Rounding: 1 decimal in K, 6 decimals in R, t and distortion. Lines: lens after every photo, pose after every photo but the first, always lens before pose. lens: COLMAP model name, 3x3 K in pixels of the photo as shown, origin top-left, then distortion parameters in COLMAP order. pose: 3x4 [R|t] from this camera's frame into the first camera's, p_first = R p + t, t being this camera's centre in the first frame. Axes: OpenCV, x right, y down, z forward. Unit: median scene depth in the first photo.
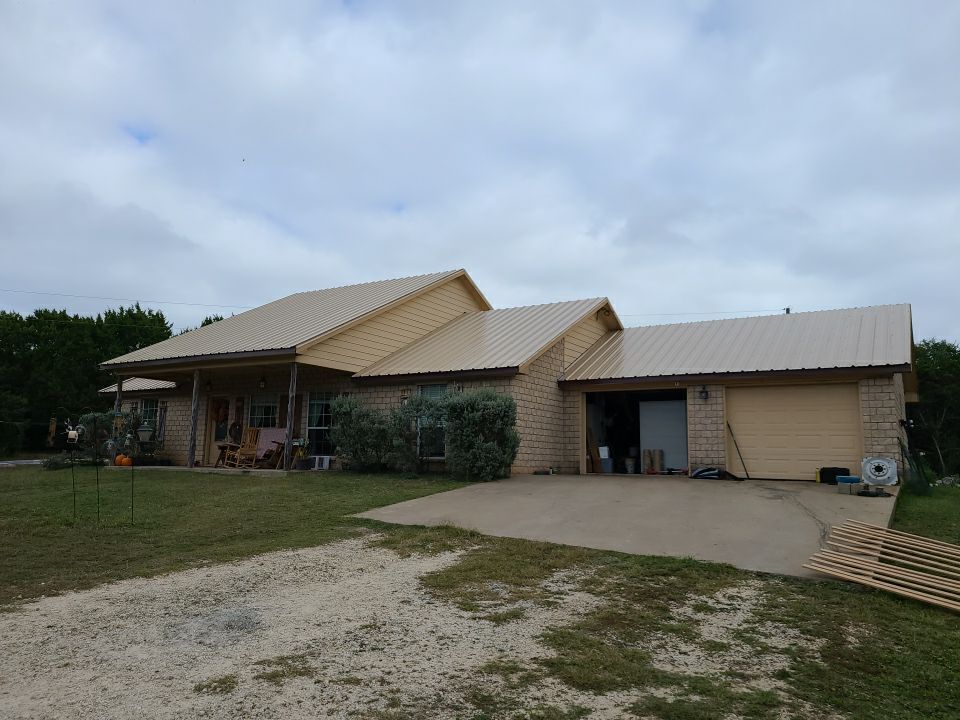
lens RADIAL K [[711.5, 0, 480.0], [0, 711.5, 360.0], [0, 0, 1]] dist [0.040202, 0.001482]
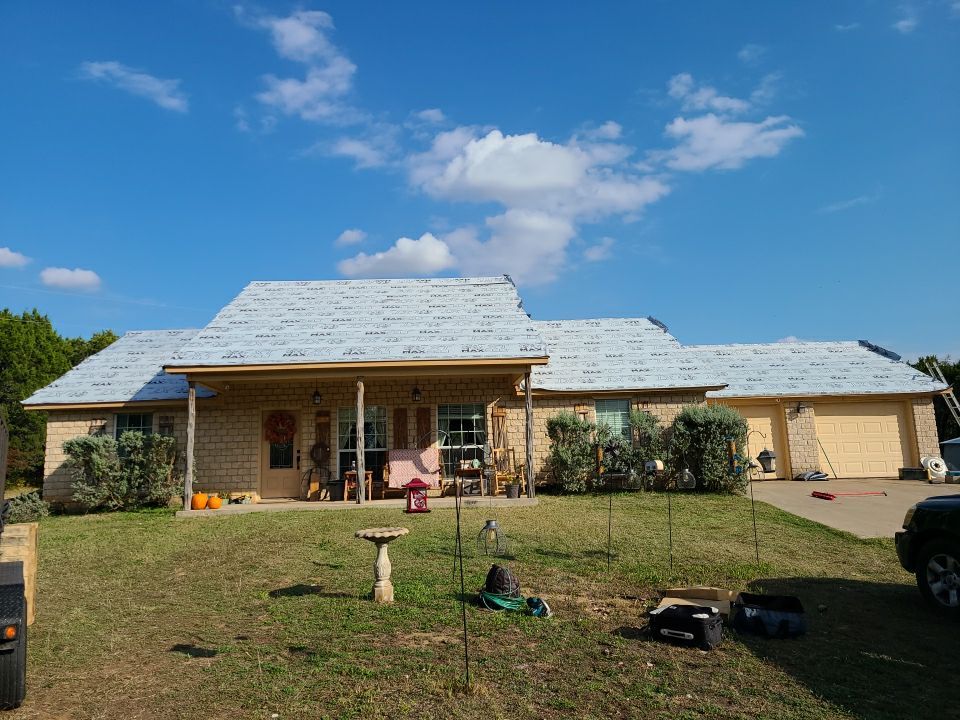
lens RADIAL K [[711.5, 0, 480.0], [0, 711.5, 360.0], [0, 0, 1]] dist [0.040202, 0.001482]
pose [[0.829547, 0.036574, 0.557238, -0.818385], [-0.032296, 0.999325, -0.017512, 0.004424], [-0.557503, -0.003469, 0.830168, 0.315449]]
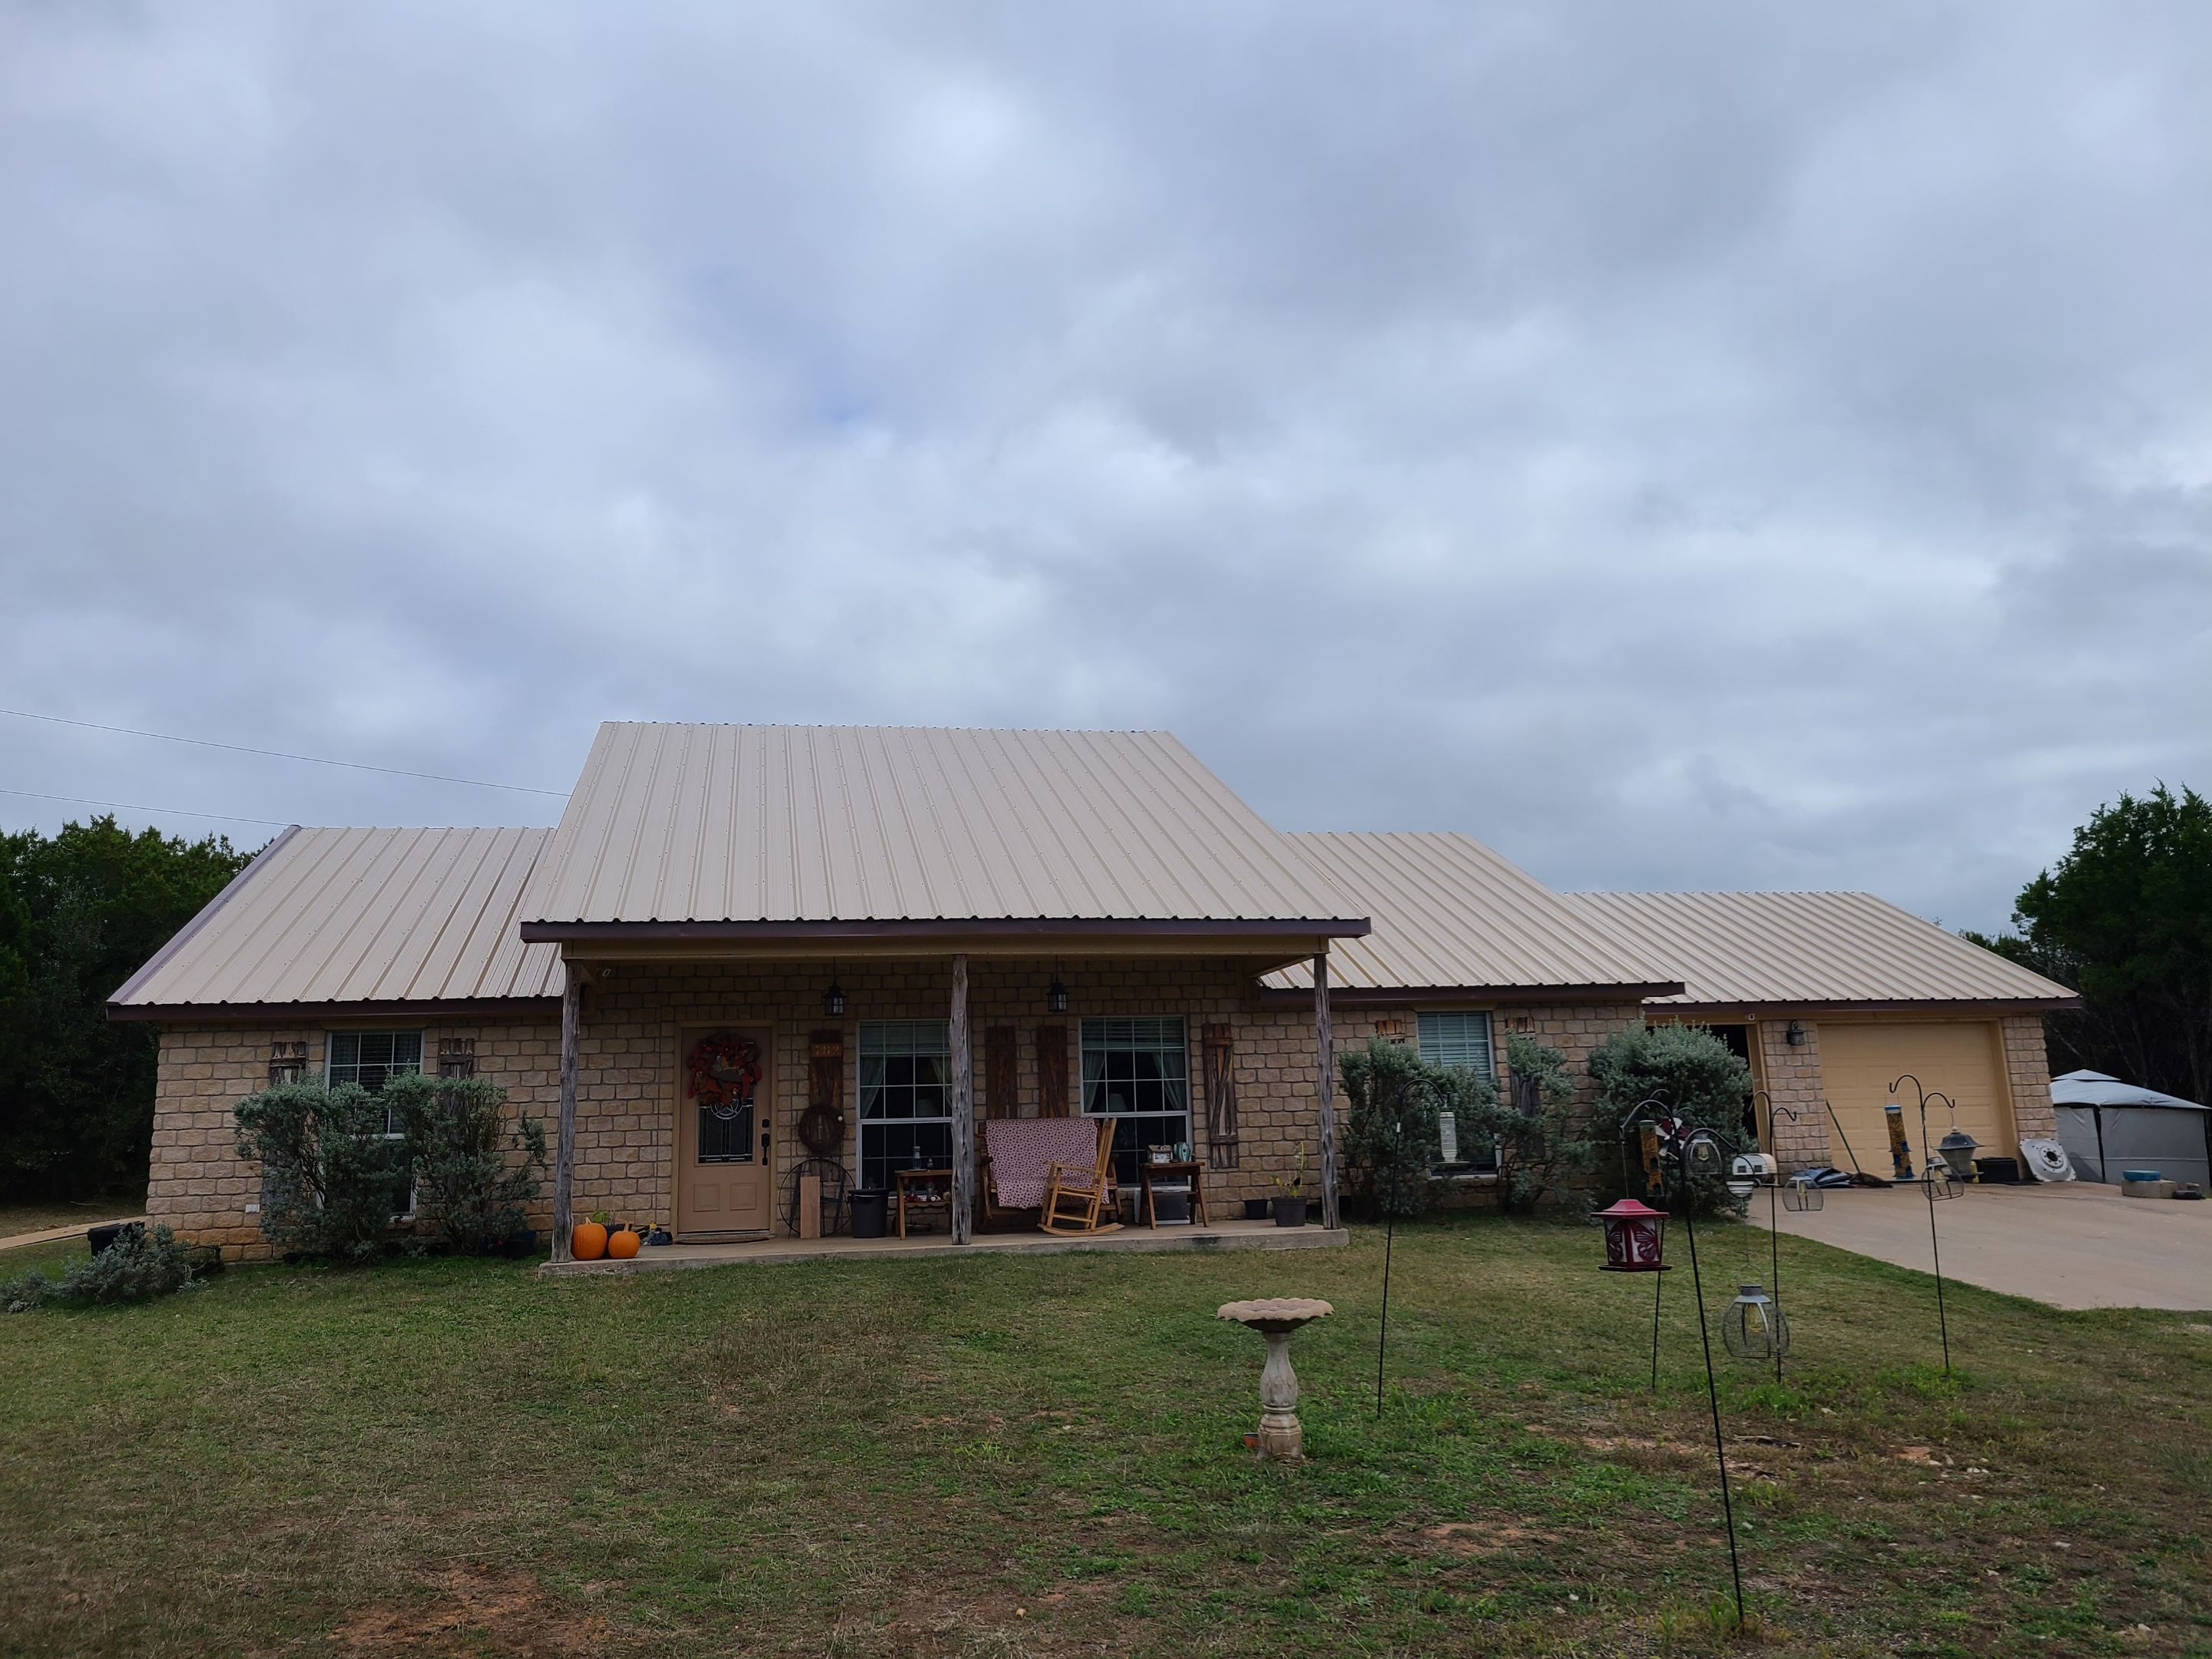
lens RADIAL K [[1647.9, 0, 1106.0], [0, 1647.9, 829.5], [0, 0, 1]] dist [0.037249, -0.001197]
pose [[0.736504, 0.084420, 0.671144, -1.009288], [-0.053285, 0.996339, -0.066851, 0.001336], [-0.674331, 0.013474, 0.738306, 0.404628]]
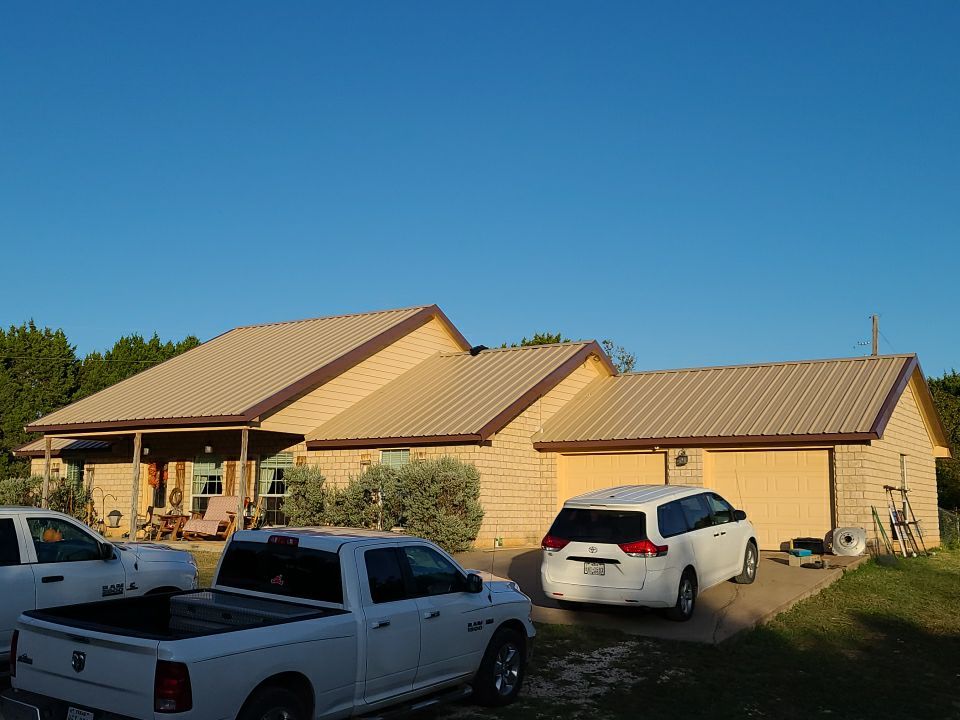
lens RADIAL K [[1053.1, 0, 482.9], [0, 1053.1, 341.6], [0, 0, 1]] dist [0.029128, 0.001268]
pose [[0.999871, -0.010908, -0.011809, 0.071002], [0.010700, 0.999790, -0.017486, -0.086084], [0.011998, 0.017358, 0.999777, -0.393536]]
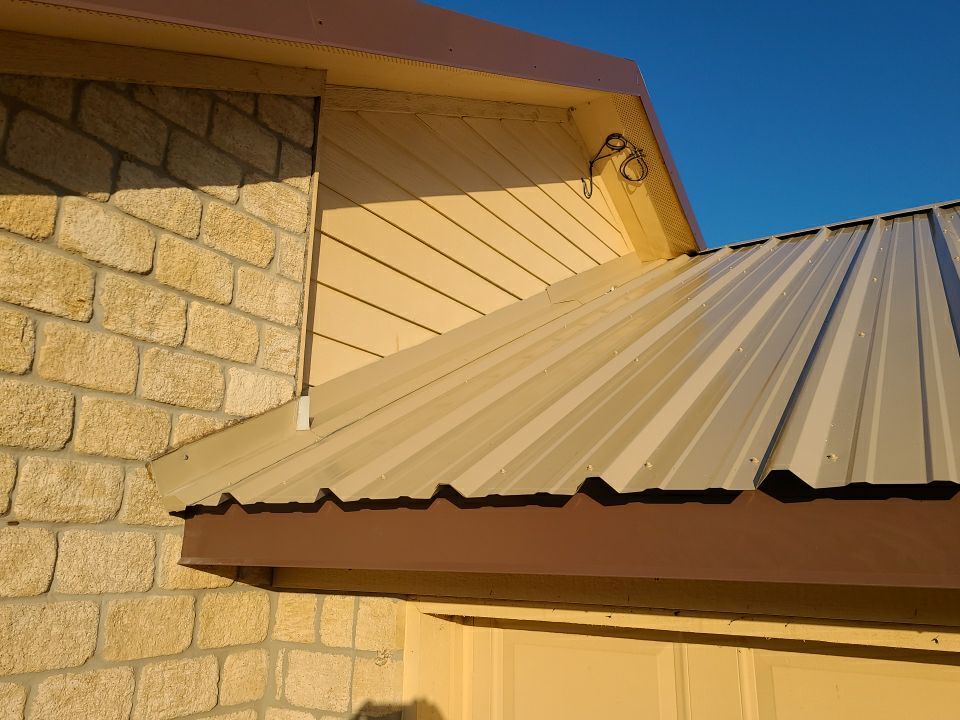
lens RADIAL K [[711.5, 0, 480.0], [0, 711.5, 360.0], [0, 0, 1]] dist [0.040202, 0.001482]
pose [[0.999882, -0.012638, -0.008748, 0.172183], [0.011504, 0.992793, -0.119286, 0.024398], [0.010192, 0.119172, 0.992821, 1.014827]]
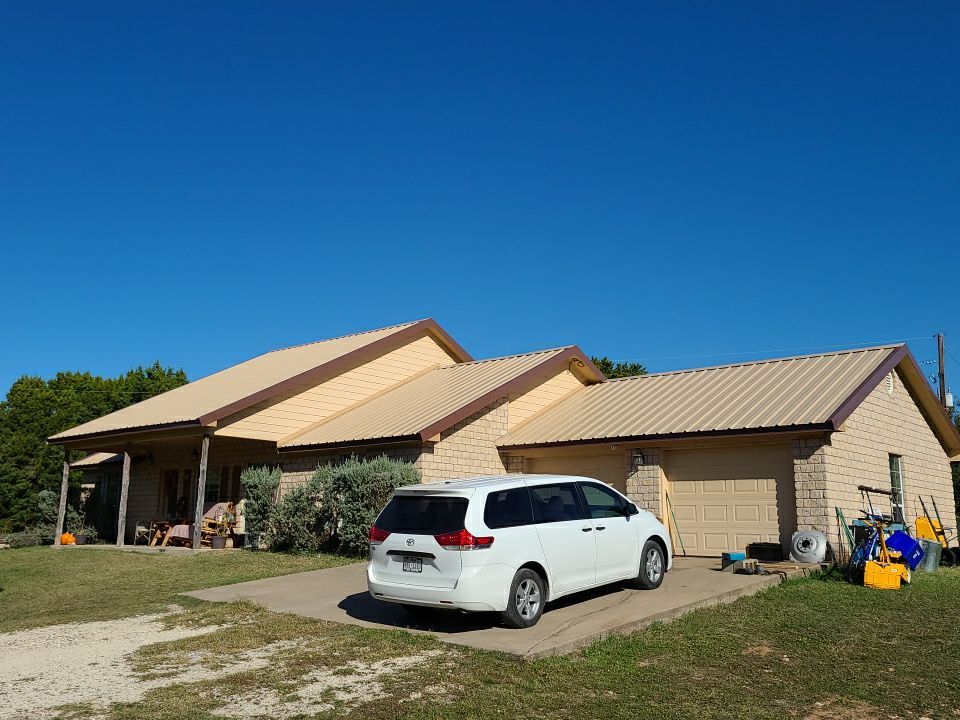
lens RADIAL K [[908.3, 0, 475.8], [0, 908.3, 338.1], [0, 0, 1]] dist [0.036244, -0.001971]
pose [[0.983871, -0.042751, -0.173696, 0.324194], [0.029557, 0.996527, -0.077848, -0.020257], [0.176421, 0.071458, 0.981718, -0.155230]]
